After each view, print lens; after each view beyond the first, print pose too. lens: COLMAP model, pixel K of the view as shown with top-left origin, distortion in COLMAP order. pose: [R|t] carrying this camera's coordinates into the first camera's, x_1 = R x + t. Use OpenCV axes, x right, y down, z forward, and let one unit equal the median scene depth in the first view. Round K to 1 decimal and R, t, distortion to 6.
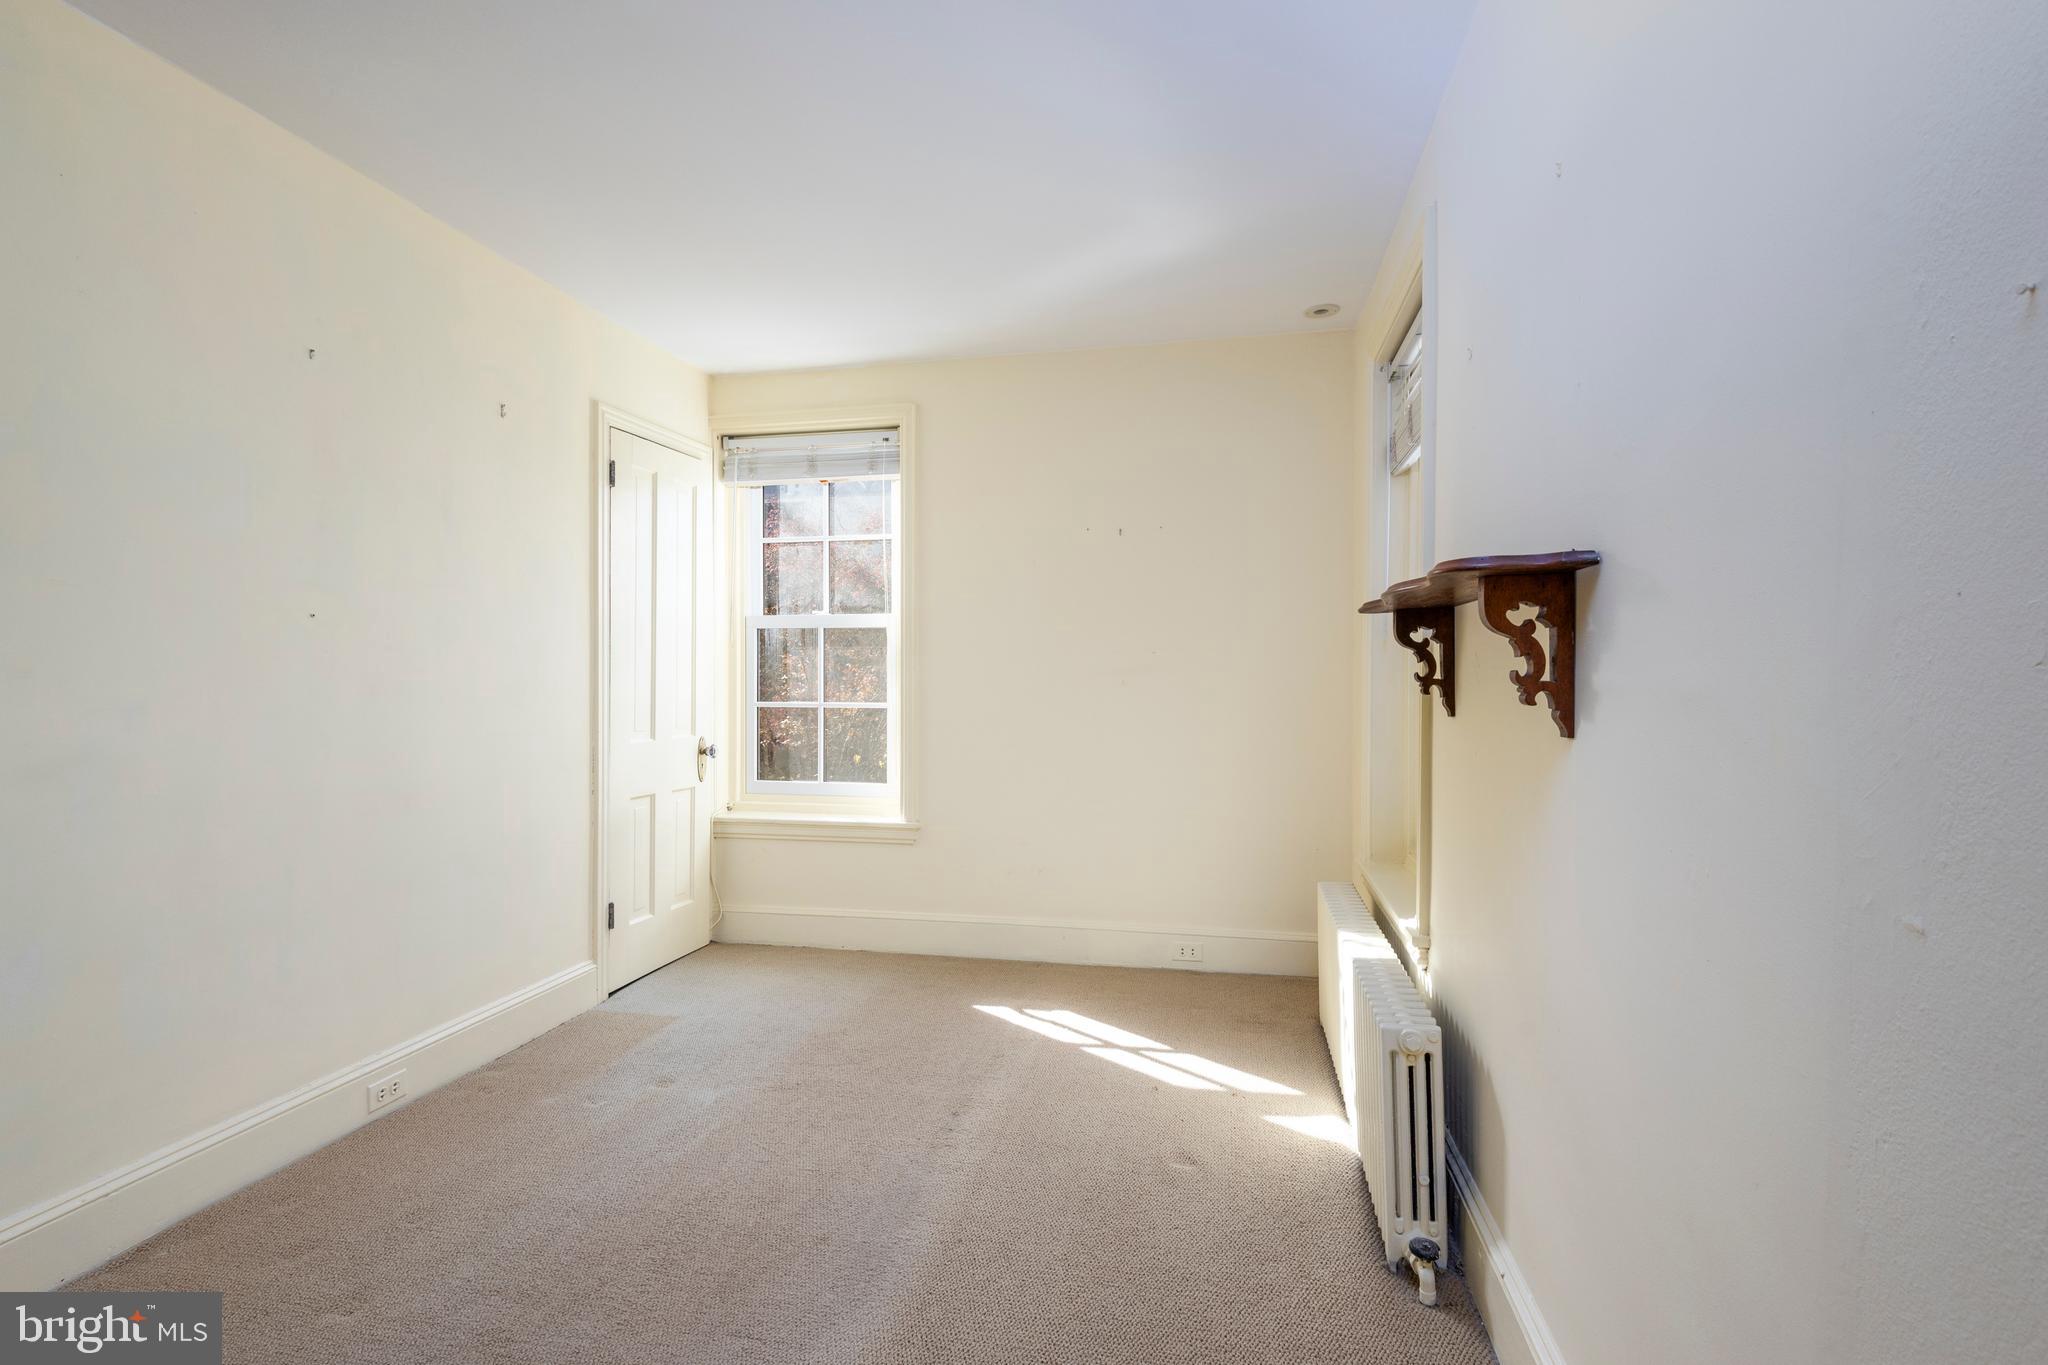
lens RADIAL K [[952.8, 0, 1027.3], [0, 952.8, 678.8], [0, 0, 1]] dist [0.005493, -0.002135]
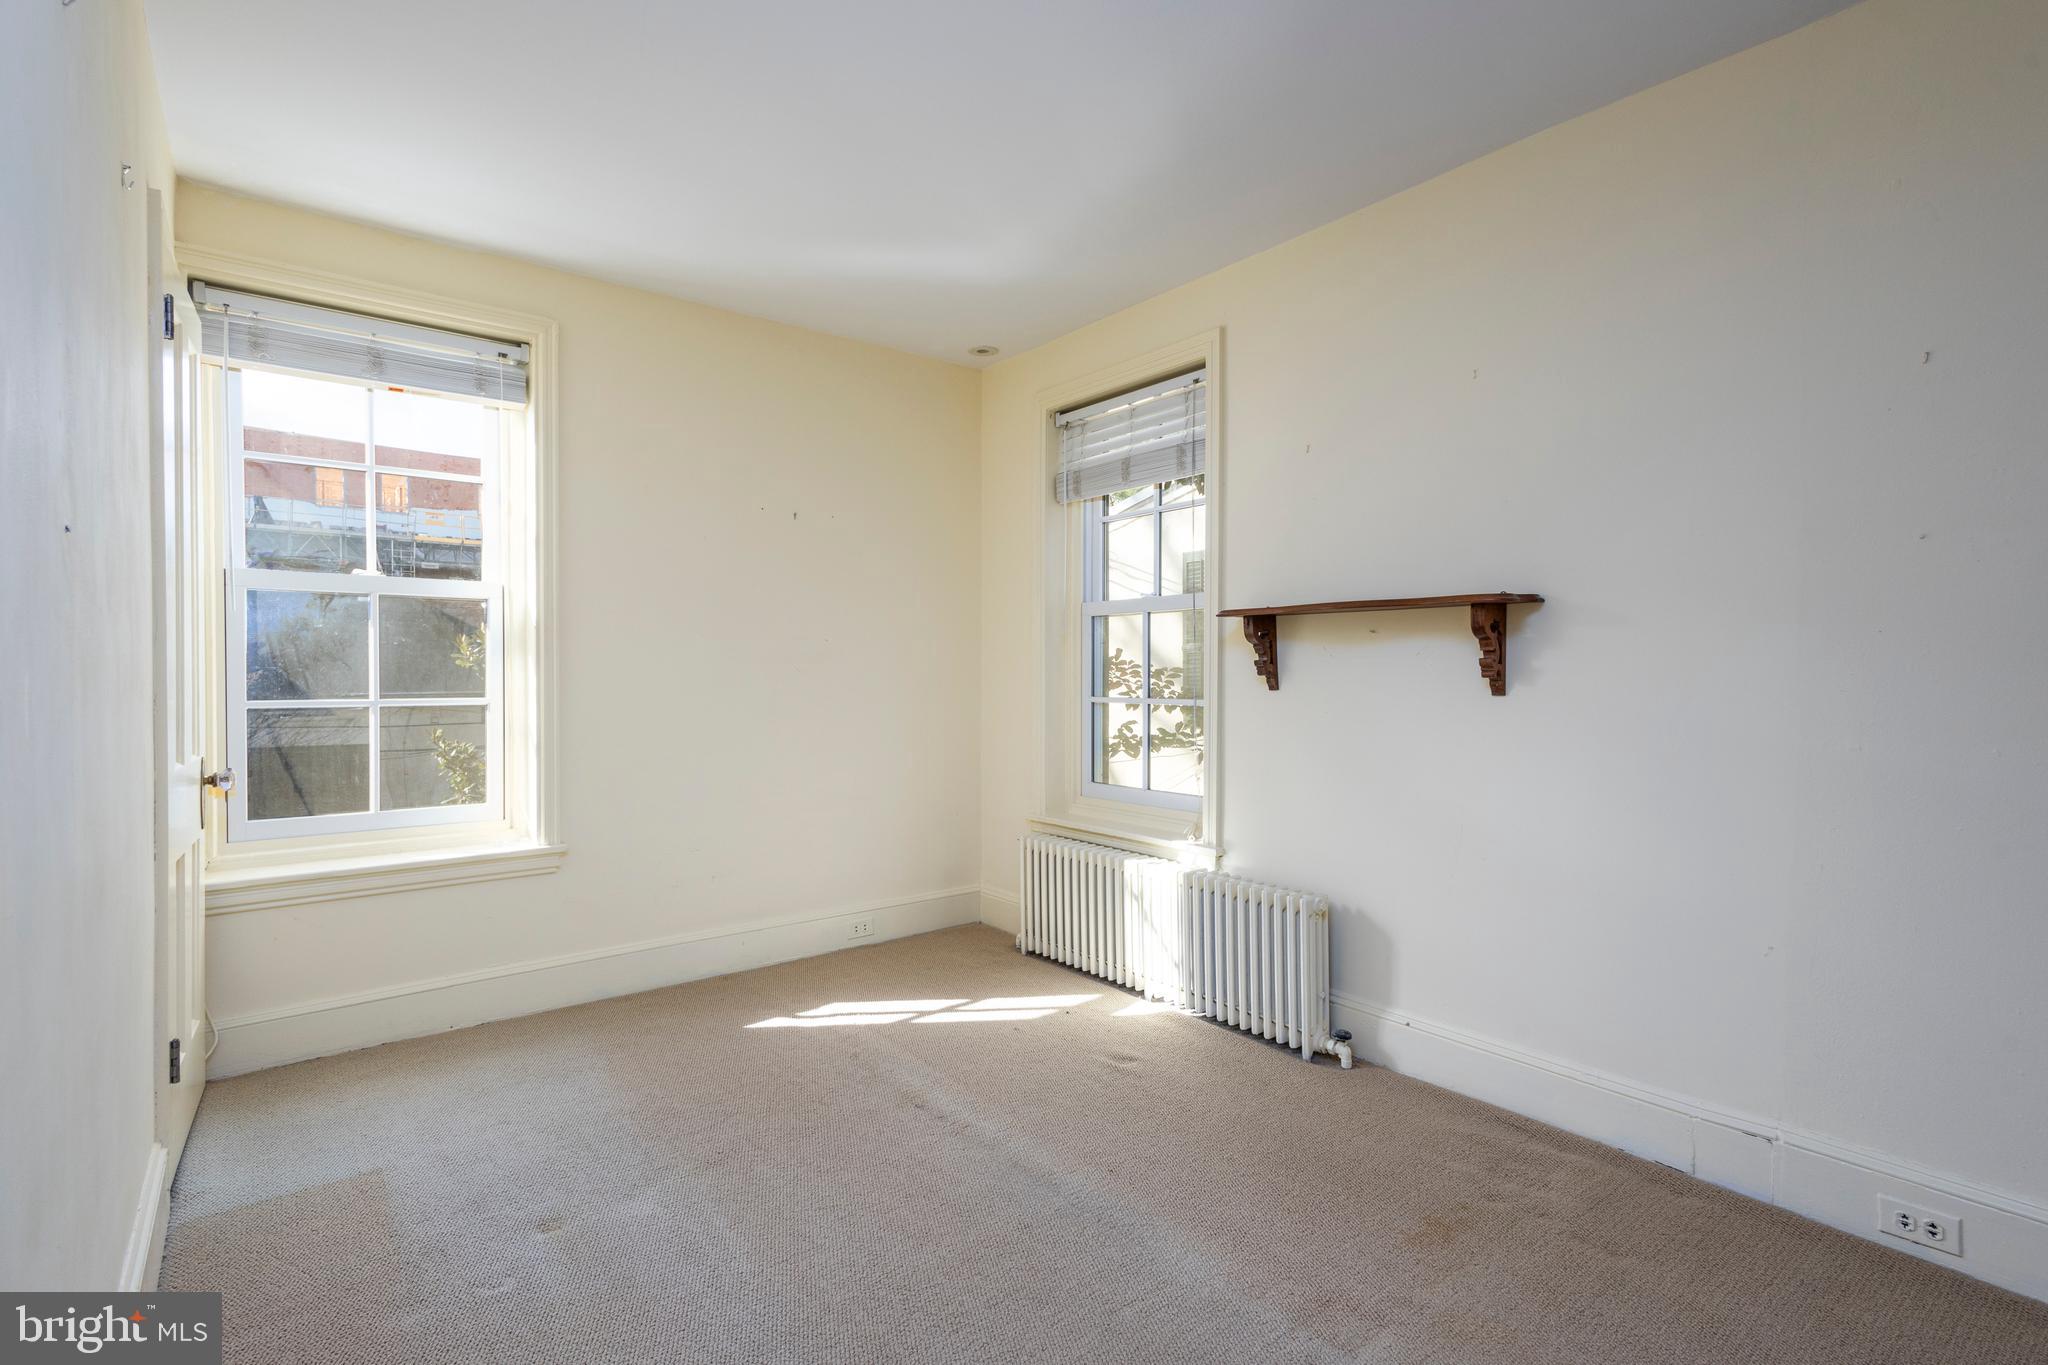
lens RADIAL K [[952.8, 0, 1024.8], [0, 952.8, 682.4], [0, 0, 1]] dist [0.005493, -0.002135]
pose [[0.638879, -0.012762, 0.769202, -0.509304], [0.002272, 0.999889, 0.014703, 0.003075], [-0.769304, -0.007646, 0.638837, 0.193837]]
